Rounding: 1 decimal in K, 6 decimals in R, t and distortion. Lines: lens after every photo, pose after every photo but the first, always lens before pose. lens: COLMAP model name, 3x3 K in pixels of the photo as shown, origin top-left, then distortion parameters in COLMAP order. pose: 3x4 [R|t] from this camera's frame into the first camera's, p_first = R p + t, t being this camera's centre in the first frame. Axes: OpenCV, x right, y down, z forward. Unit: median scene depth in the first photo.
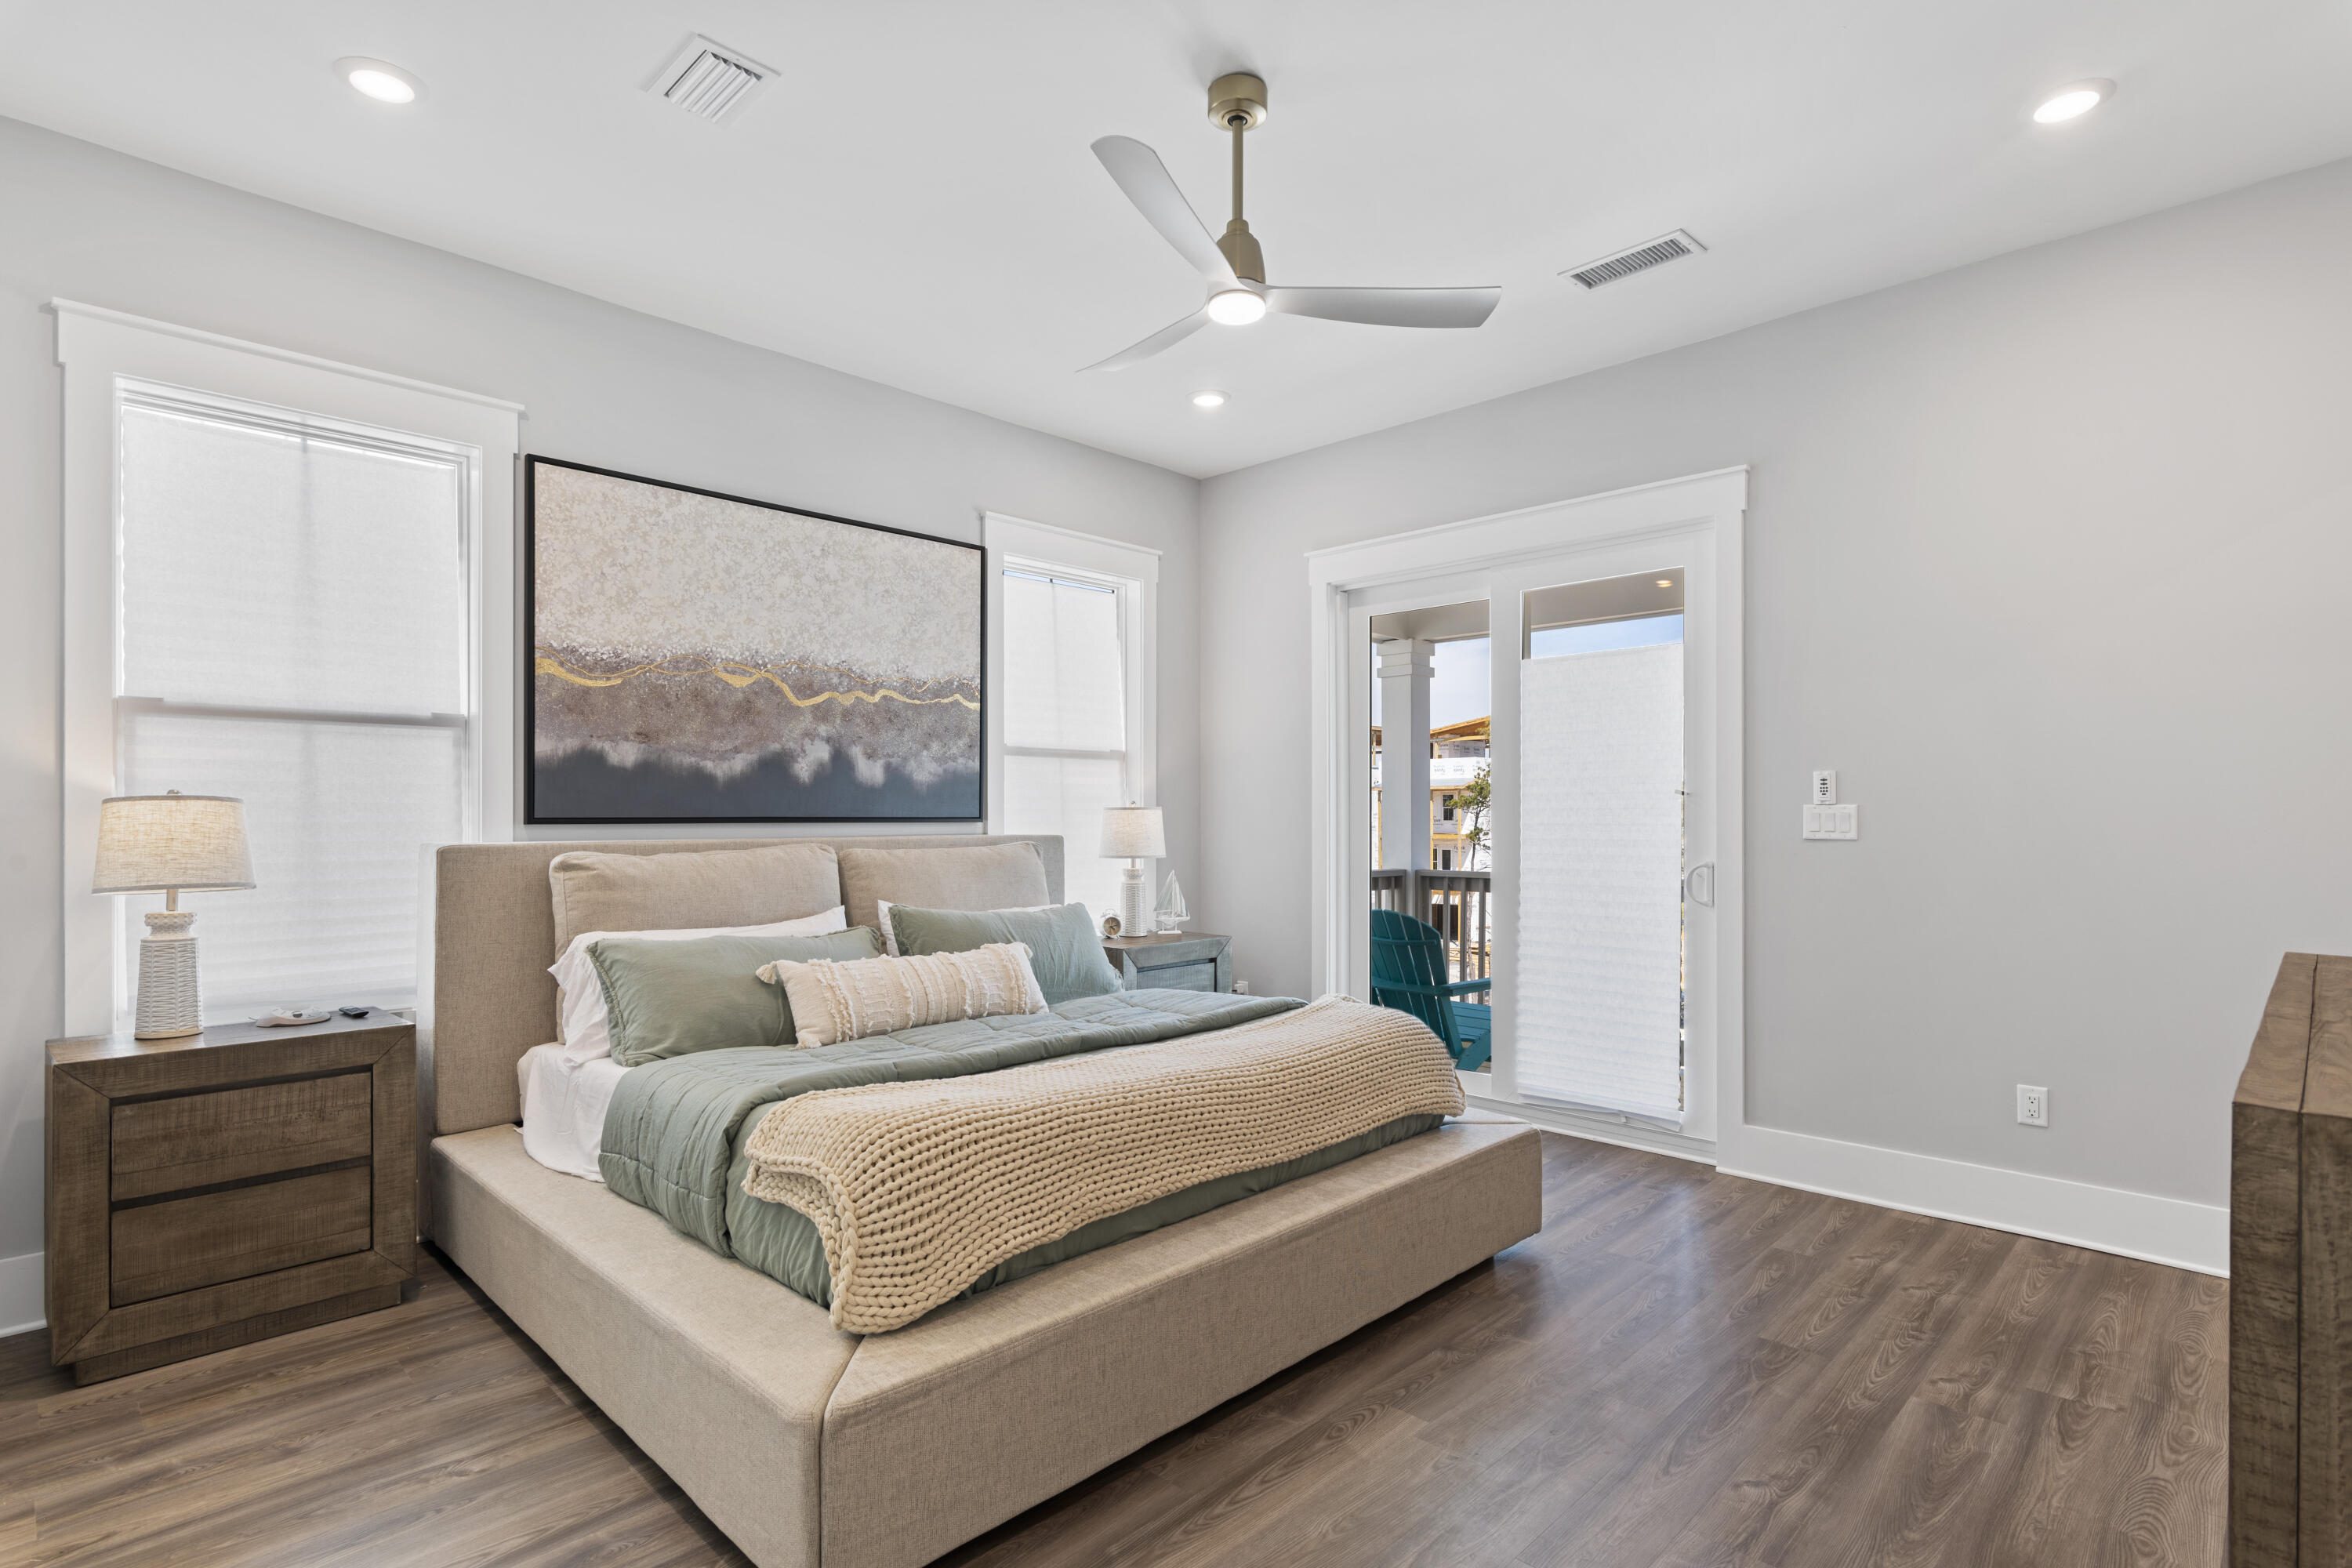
lens RADIAL K [[1162.7, 0, 1181.3], [0, 1162.7, 807.3], [0, 0, 1]] dist [0.002153, 0.000219]
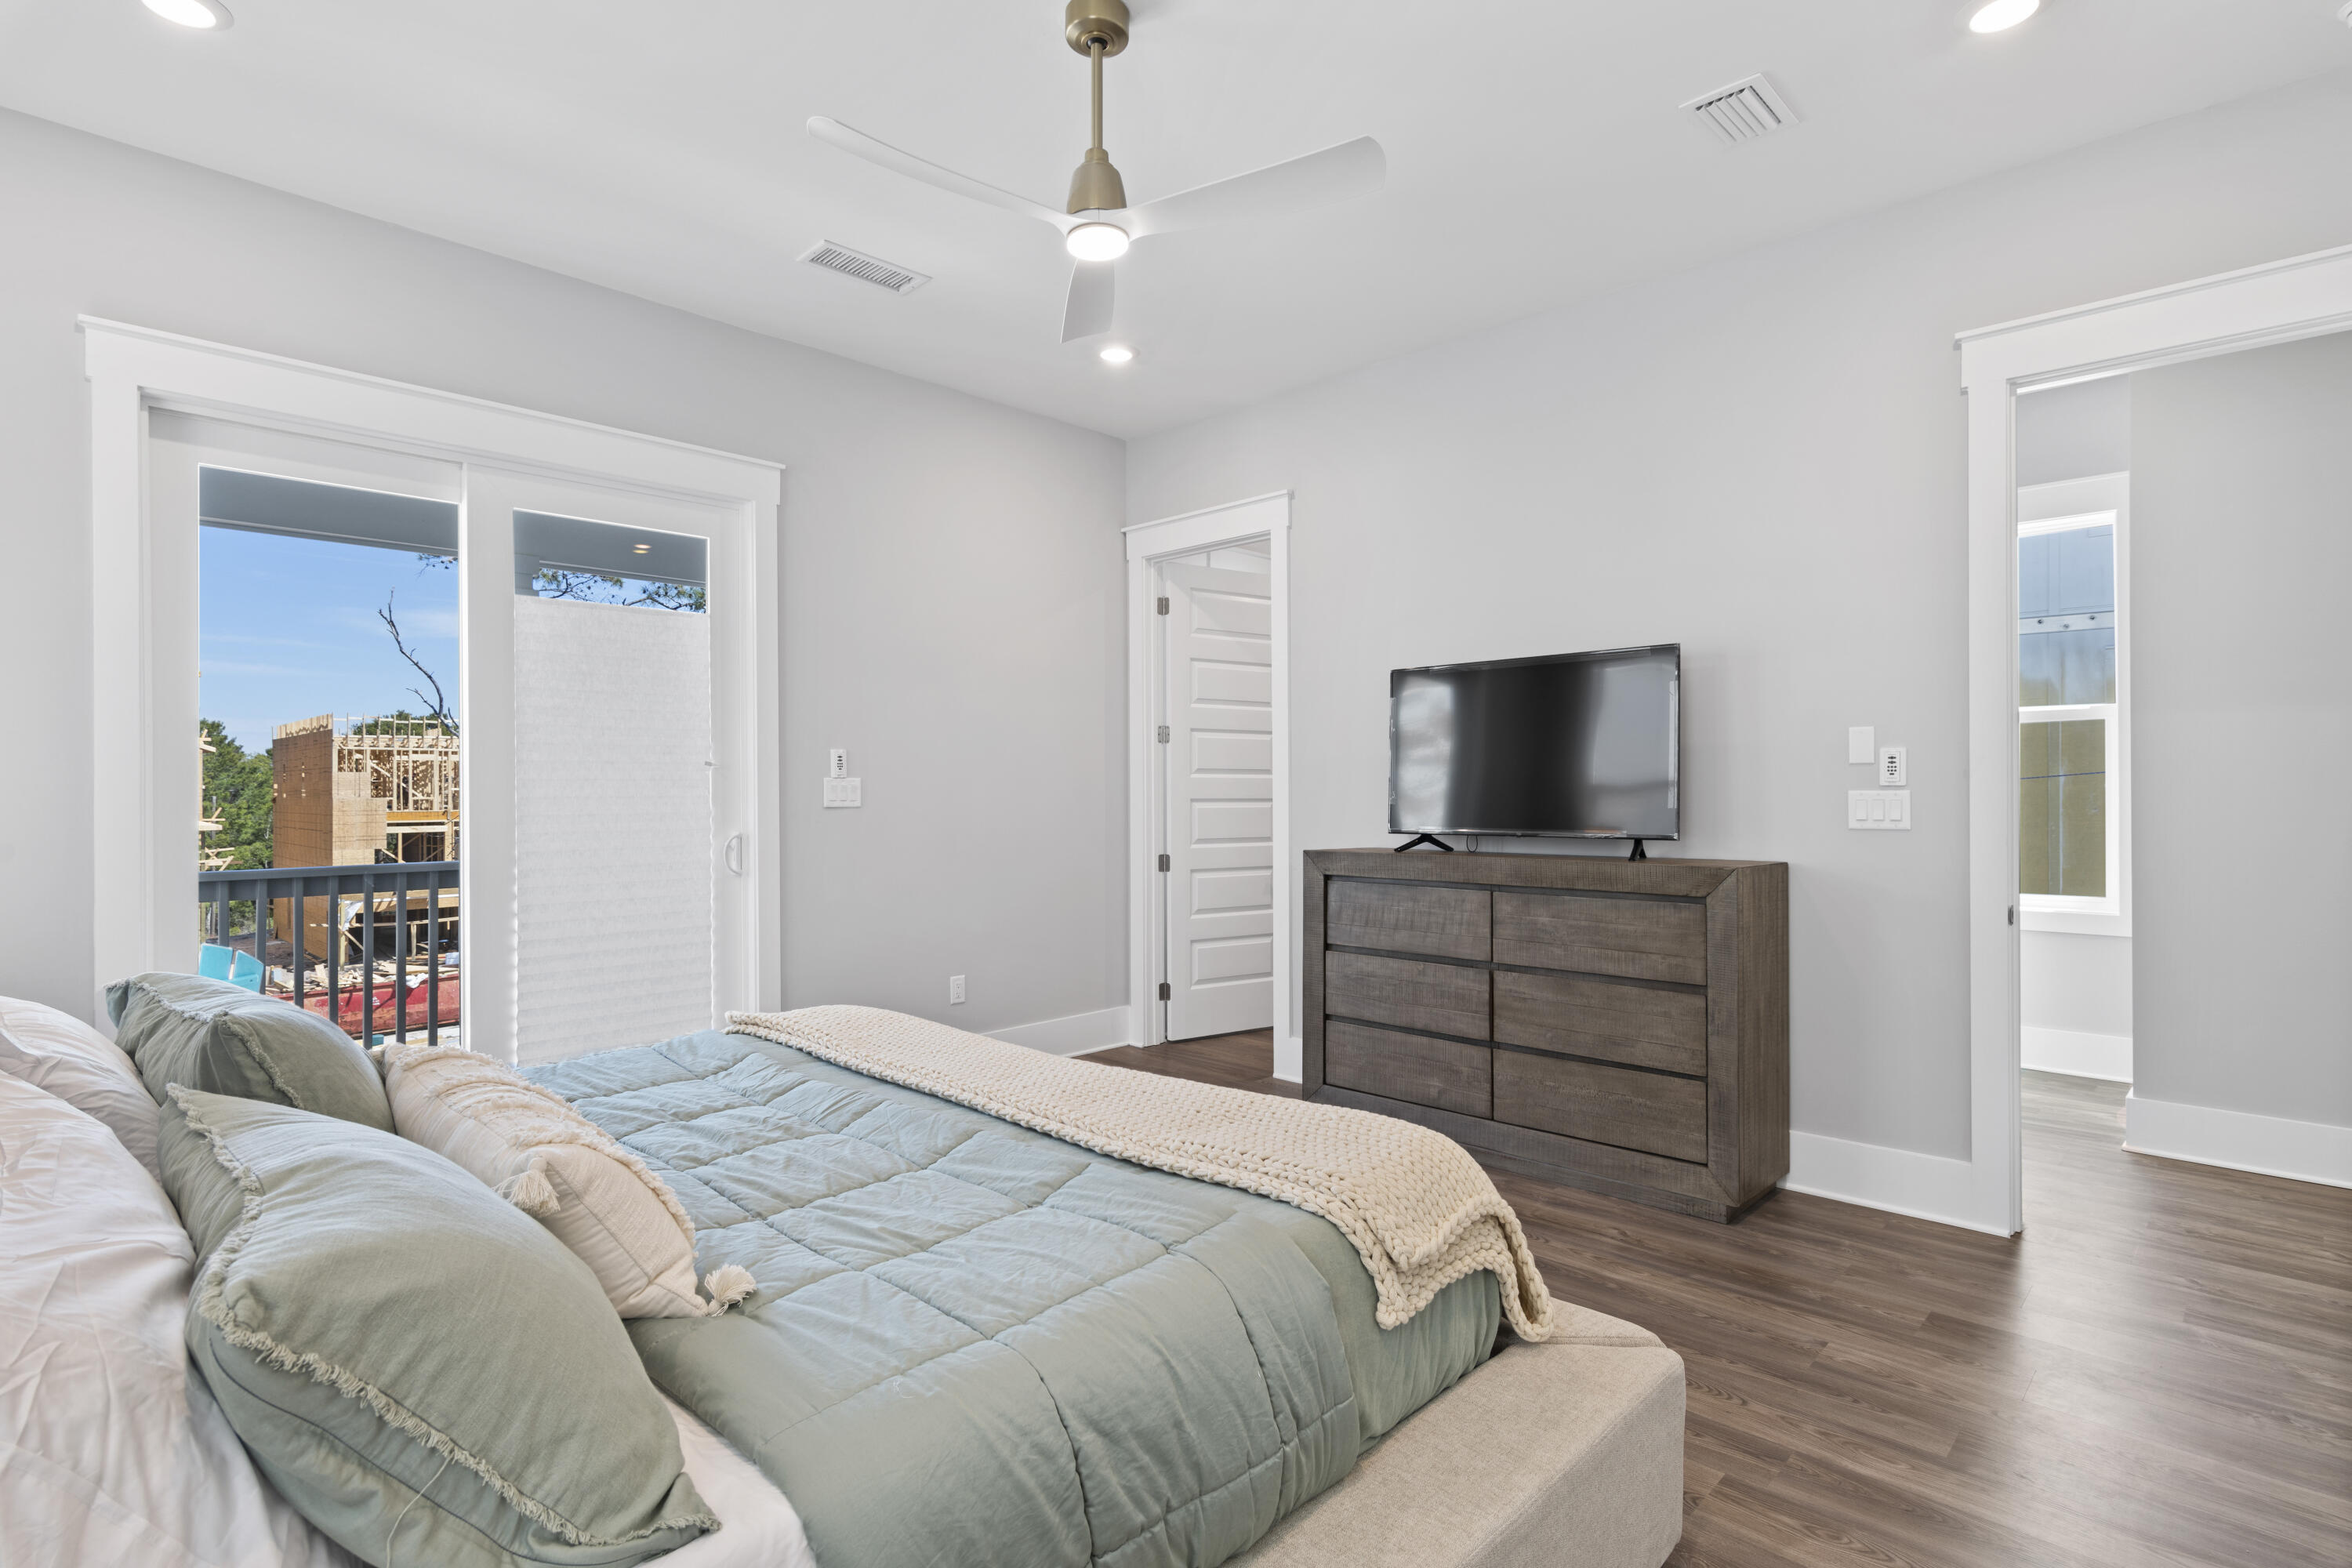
lens RADIAL K [[1162.7, 0, 1181.7], [0, 1162.7, 780.6], [0, 0, 1]] dist [0.002153, 0.000219]
pose [[-0.015093, 0.006020, 0.999868, -0.629852], [-0.007306, 0.999955, -0.006131, 0.004928], [-0.999859, -0.007398, -0.015048, 0.664027]]
